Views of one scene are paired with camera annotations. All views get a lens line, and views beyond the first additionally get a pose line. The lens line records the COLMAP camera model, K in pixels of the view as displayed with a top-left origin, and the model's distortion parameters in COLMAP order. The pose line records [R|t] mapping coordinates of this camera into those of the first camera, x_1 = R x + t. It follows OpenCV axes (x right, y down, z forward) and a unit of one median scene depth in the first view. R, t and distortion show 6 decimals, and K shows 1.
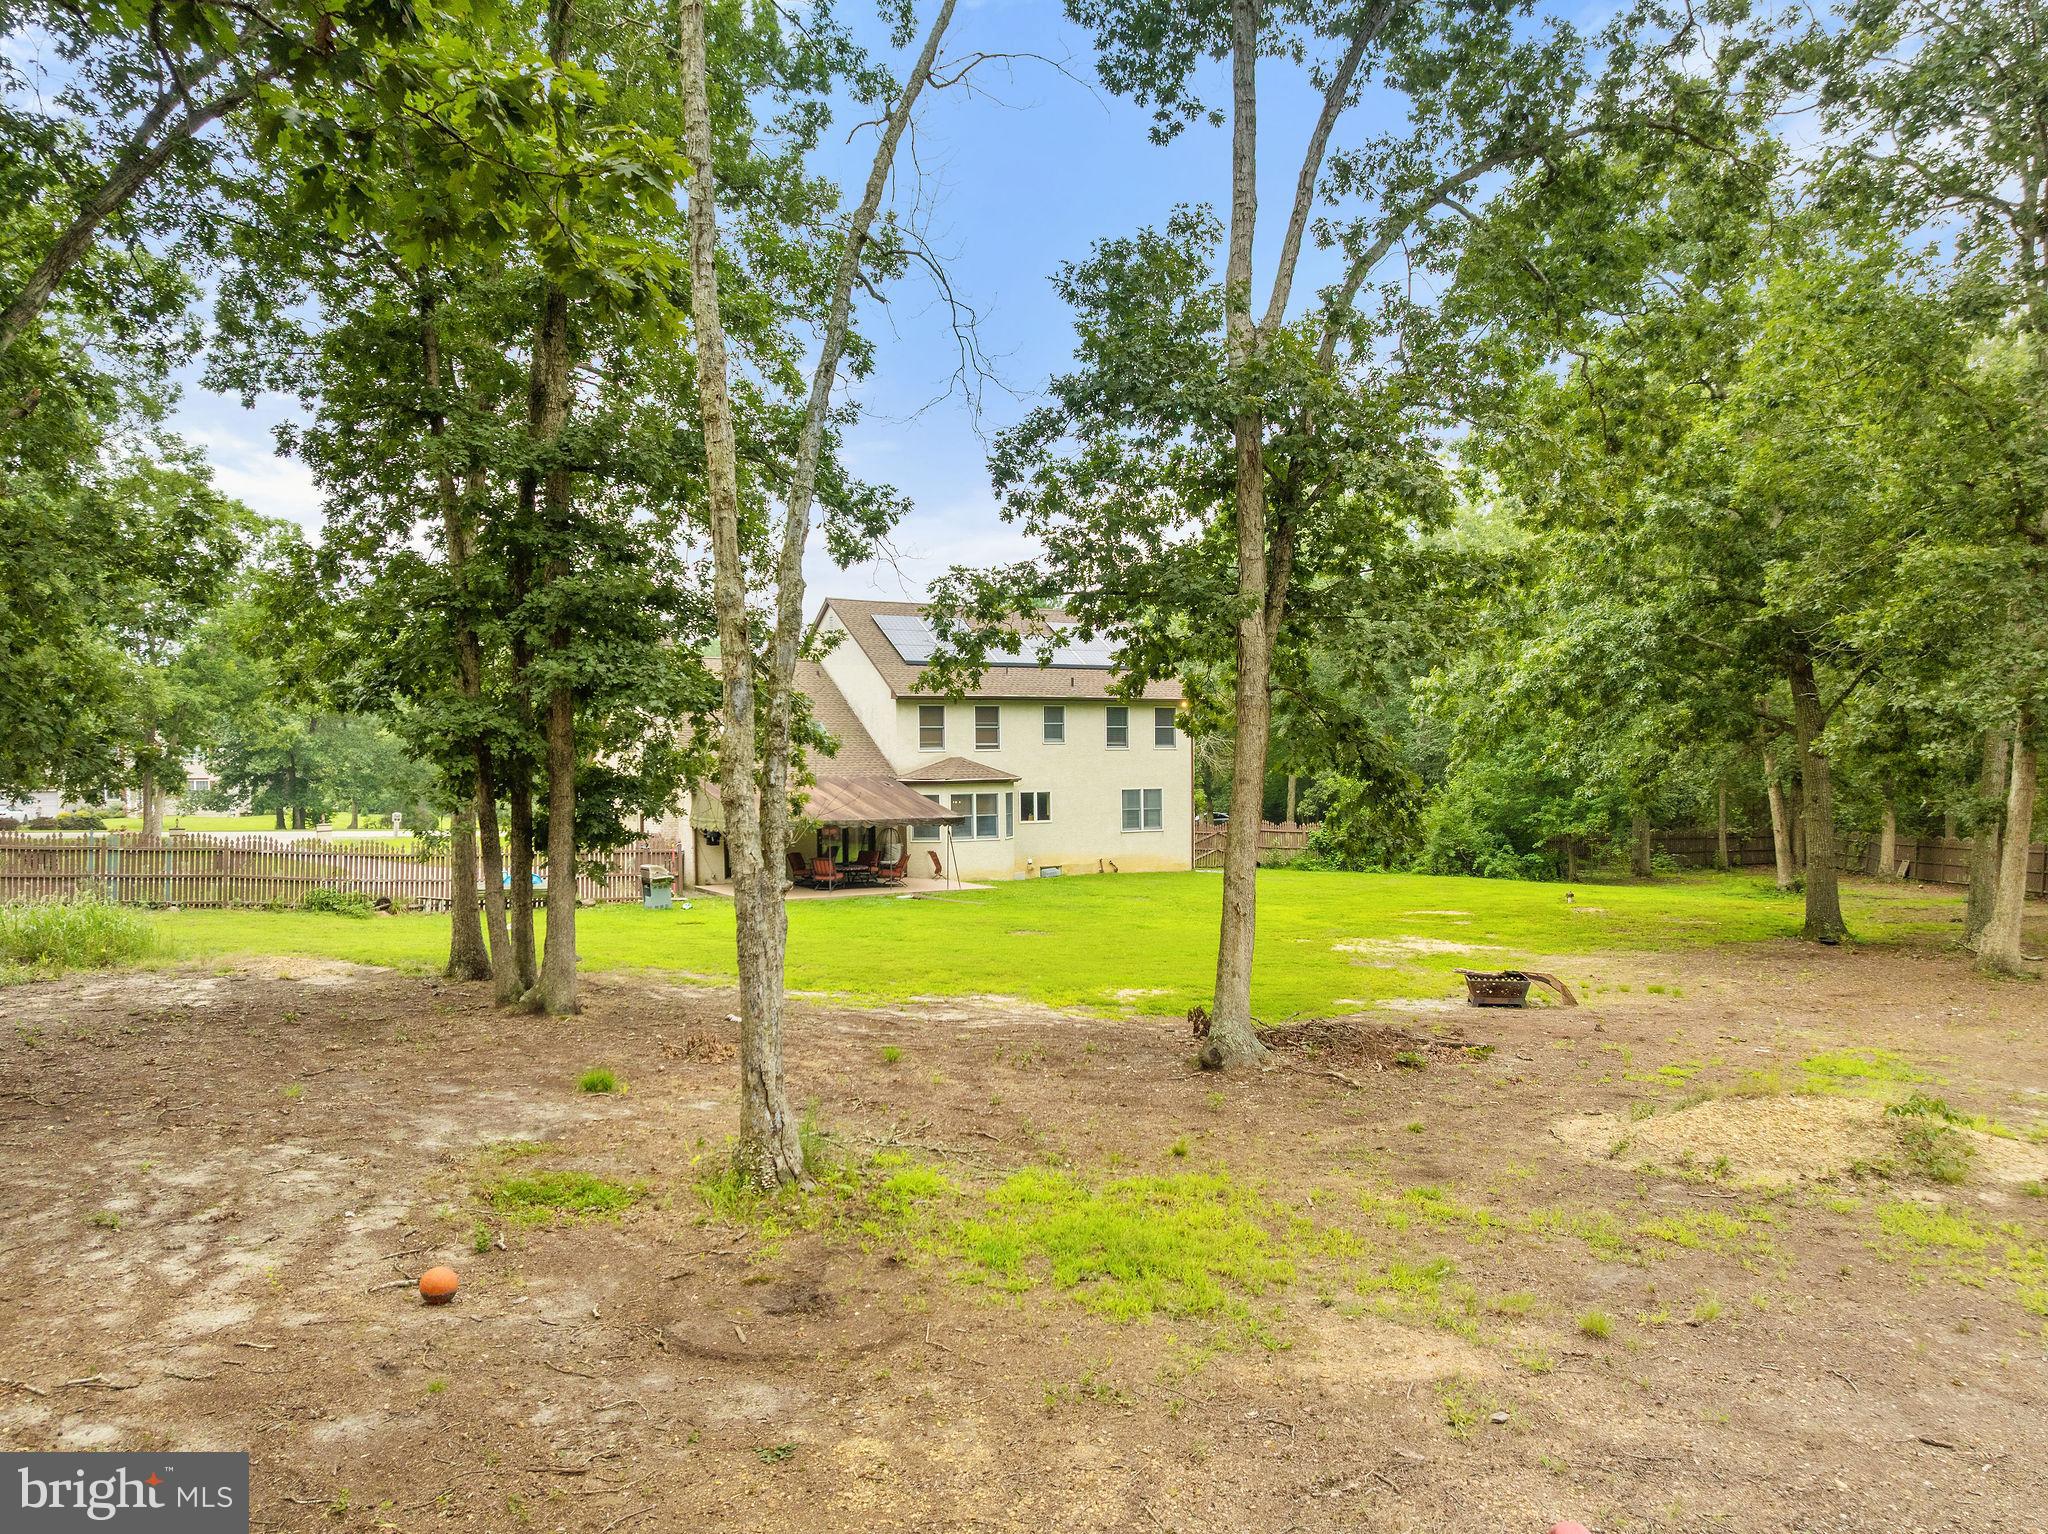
lens RADIAL K [[1444.2, 0, 1024.5], [0, 1444.2, 809.3], [0, 0, 1]] dist [-0.028543, 0.000759]
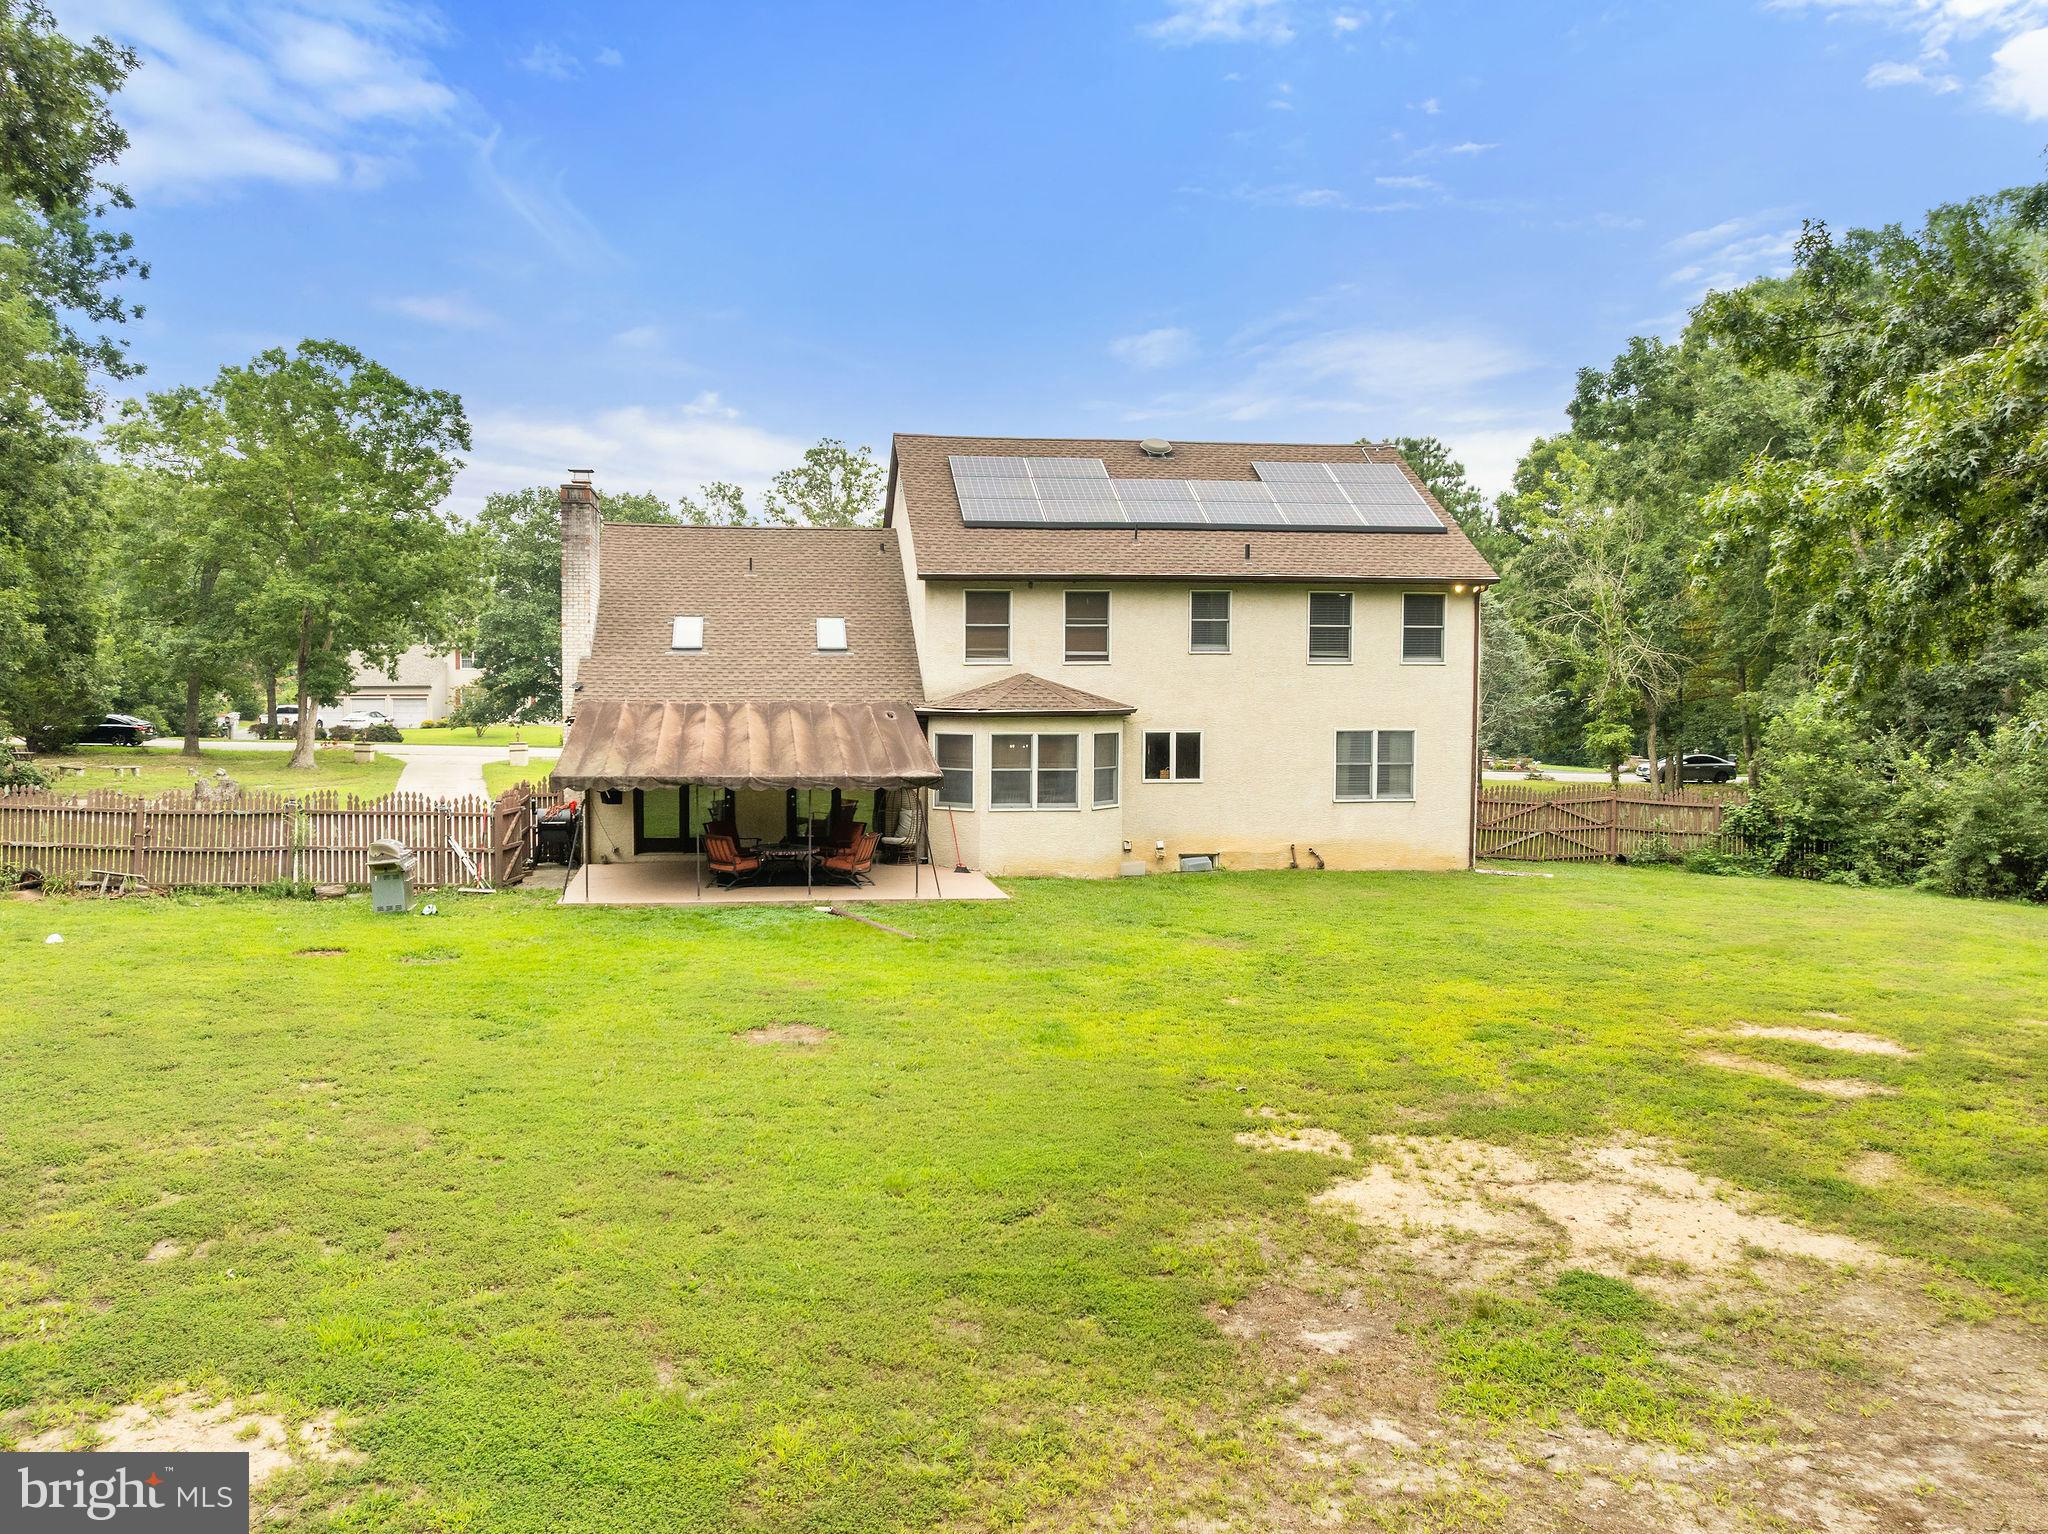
lens RADIAL K [[1431.7, 0, 1024.0], [0, 1431.7, 767.0], [0, 0, 1]] dist [-0.040184, -0.001605]
pose [[0.922551, 0.035592, -0.384230, 0.182798], [-0.023328, 0.999060, 0.036534, -0.017984], [0.385169, -0.024741, 0.922514, 0.415377]]
